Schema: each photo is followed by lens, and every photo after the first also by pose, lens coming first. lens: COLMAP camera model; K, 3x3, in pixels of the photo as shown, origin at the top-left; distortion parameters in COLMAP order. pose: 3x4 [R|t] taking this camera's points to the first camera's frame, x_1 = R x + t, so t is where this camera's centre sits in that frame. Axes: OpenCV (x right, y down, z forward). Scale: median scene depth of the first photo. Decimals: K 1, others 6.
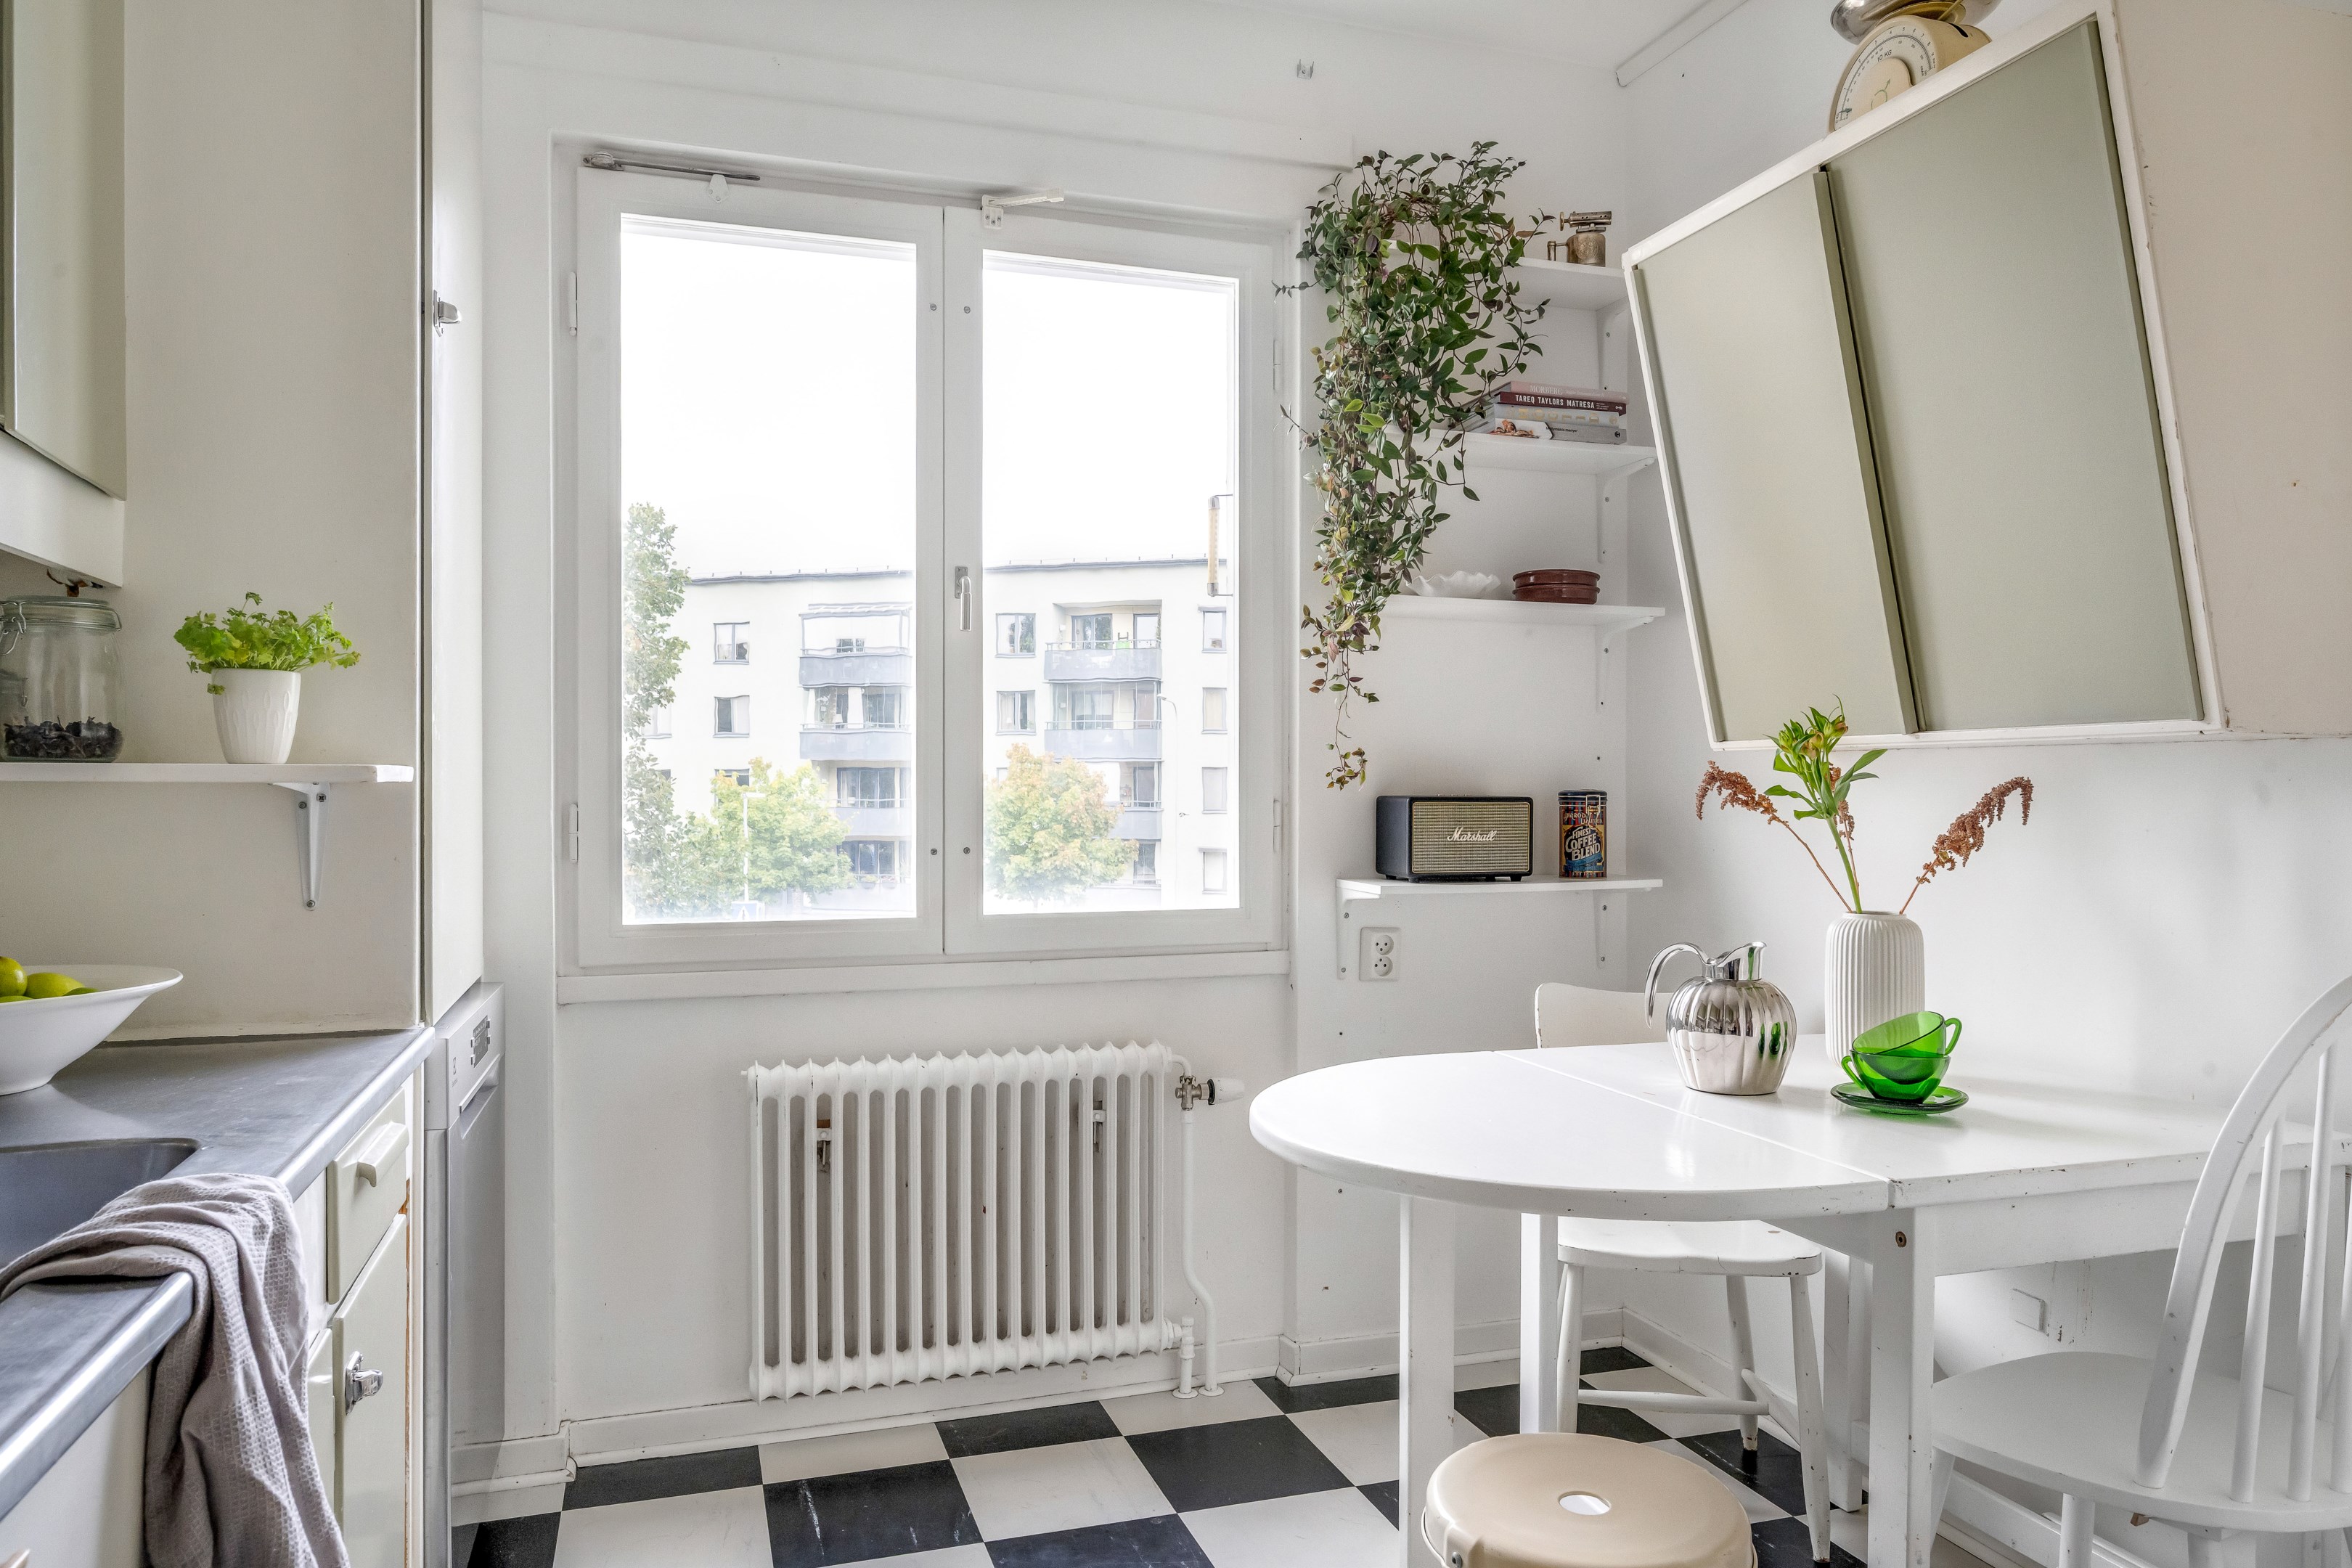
lens RADIAL K [[1544.8, 0, 1182.7], [0, 1544.8, 798.9], [0, 0, 1]] dist [-0.000403, -0.000072]
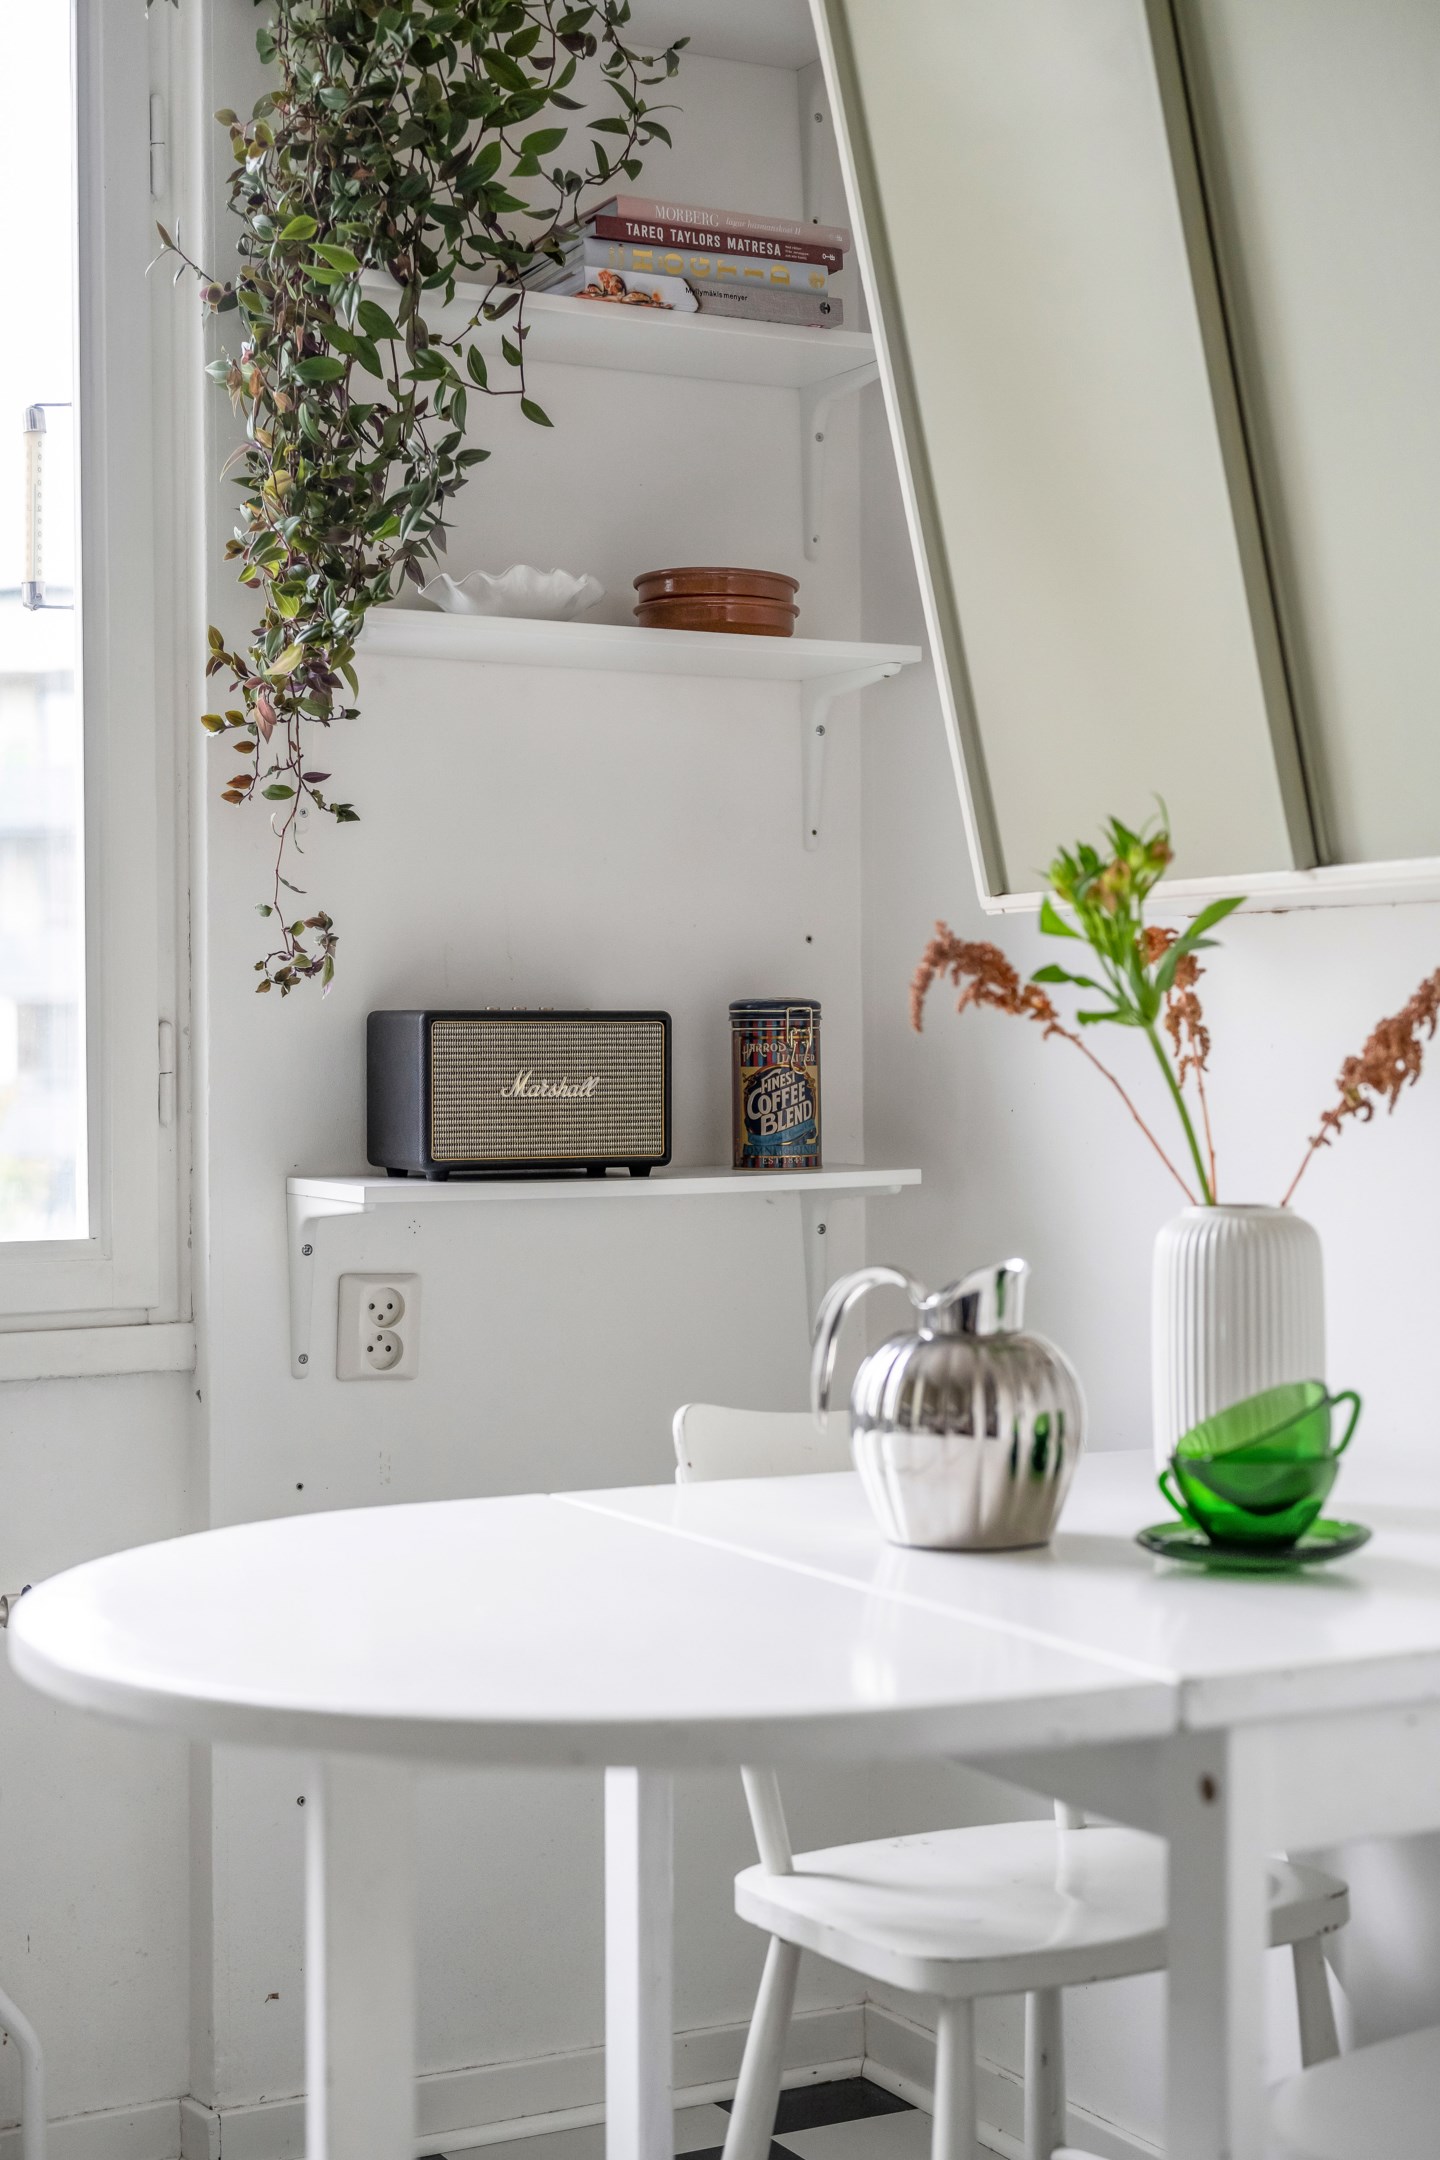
lens RADIAL K [[3117.3, 0, 727.9], [0, 3117.3, 1067.1], [0, 0, 1]] dist [-0.002207, 0.000000]
pose [[0.983494, -0.008132, 0.180756, 0.063991], [0.008392, 0.999965, -0.000671, 0.019994], [-0.180744, 0.002177, 0.983528, -0.020577]]
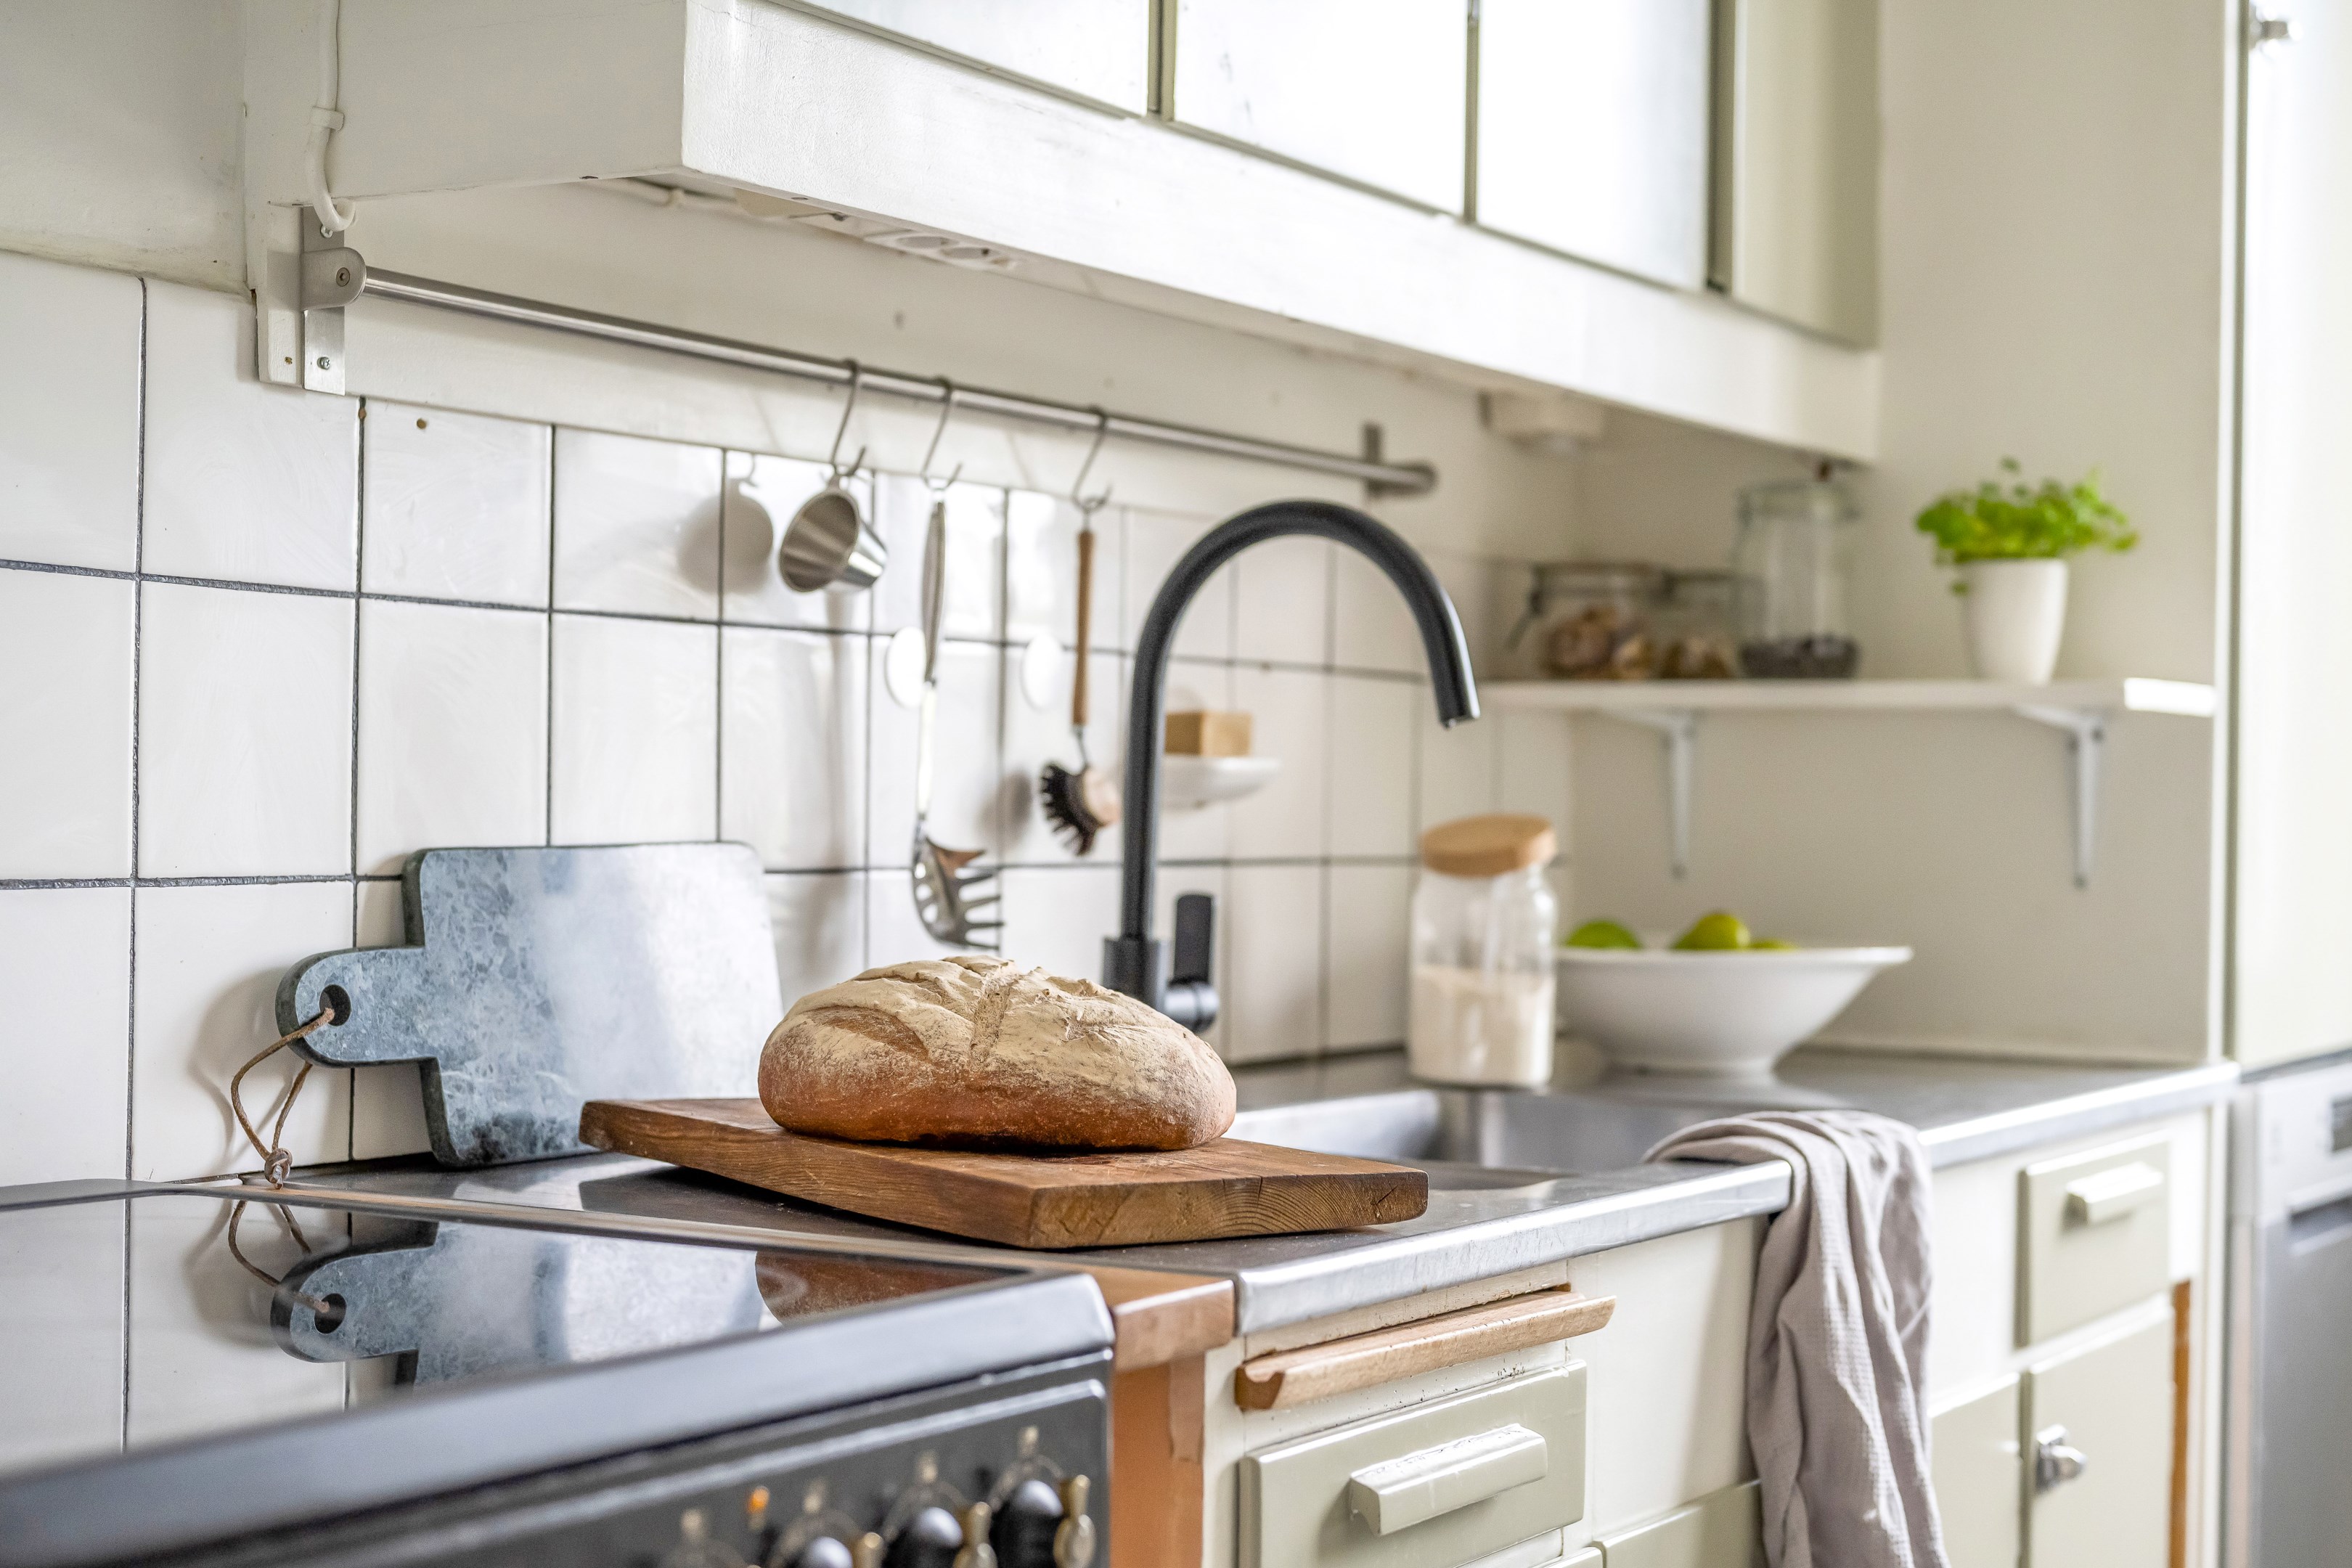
lens RADIAL K [[3394.4, 0, 1187.0], [0, 3394.4, 796.6], [0, 0, 1]] dist [-0.002207, 0.000000]
pose [[0.641887, 0.005938, -0.766776, 0.258886], [-0.018348, 0.999803, -0.007617, 0.032089], [0.766580, 0.018958, 0.641869, -0.232129]]
